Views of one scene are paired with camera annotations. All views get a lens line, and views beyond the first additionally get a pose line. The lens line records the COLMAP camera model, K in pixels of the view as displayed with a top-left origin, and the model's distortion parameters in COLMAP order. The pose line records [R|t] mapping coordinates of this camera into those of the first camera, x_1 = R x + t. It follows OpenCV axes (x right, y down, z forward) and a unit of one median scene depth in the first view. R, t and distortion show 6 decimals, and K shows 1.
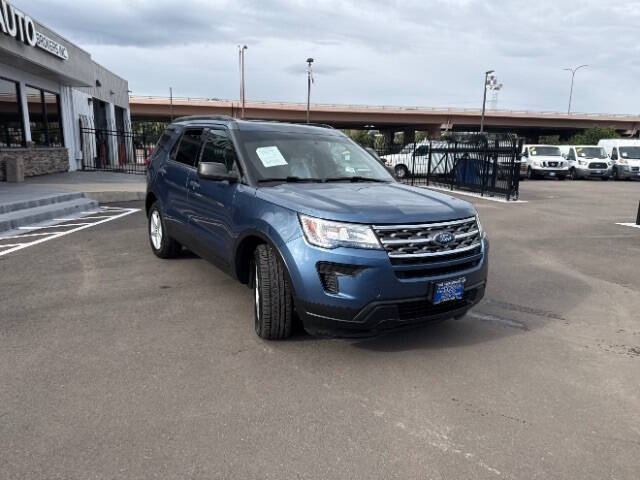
lens RADIAL K [[453.6, 0, 325.2], [0, 453.6, 240.0], [0, 0, 1]] dist [0.026339, -0.029096]
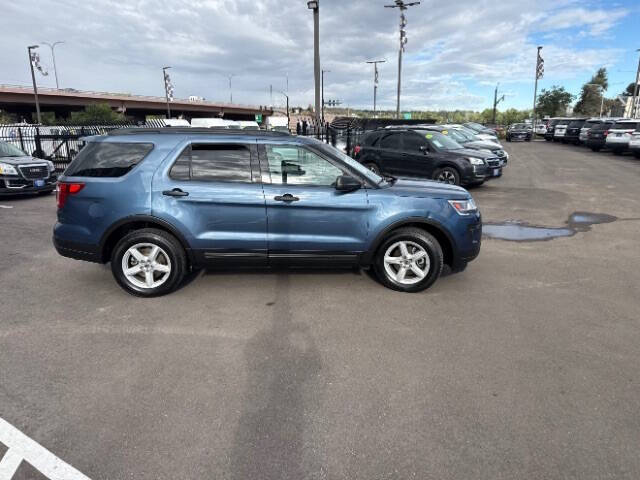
lens RADIAL K [[451.8, 0, 318.2], [0, 451.8, 241.7], [0, 0, 1]] dist [0.031831, -0.034997]
pose [[0.523042, -0.237842, 0.818449, -0.188829], [0.192165, 0.968457, 0.158629, -0.029599], [-0.830361, 0.074308, 0.552248, 0.061070]]
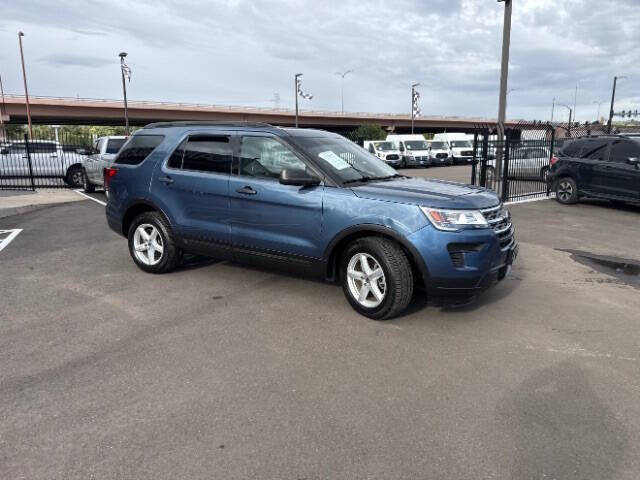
lens RADIAL K [[451.8, 0, 318.2], [0, 451.8, 241.7], [0, 0, 1]] dist [0.031831, -0.034997]
pose [[0.902903, -0.117699, 0.413416, -0.094674], [0.114167, 0.992902, 0.033337, -0.004273], [-0.414406, 0.017098, 0.909932, 0.003607]]
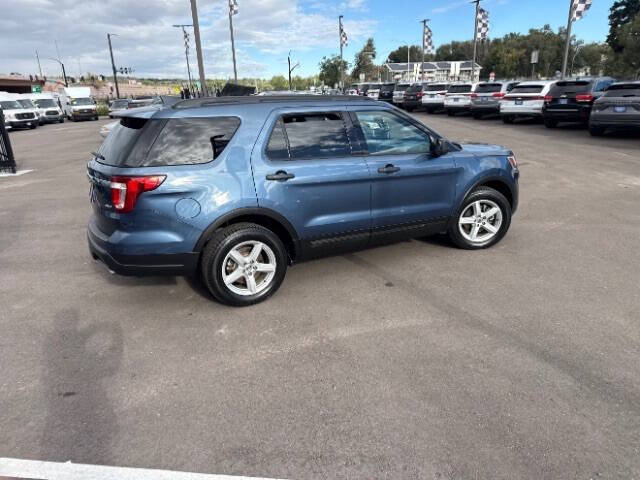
lens RADIAL K [[452.3, 0, 320.0], [0, 452.3, 240.0], [0, 0, 1]] dist [0.029378, -0.035153]
pose [[0.110749, -0.338708, 0.934351, -0.211719], [0.238697, 0.921681, 0.305823, -0.053073], [-0.964758, 0.189157, 0.182924, 0.166551]]
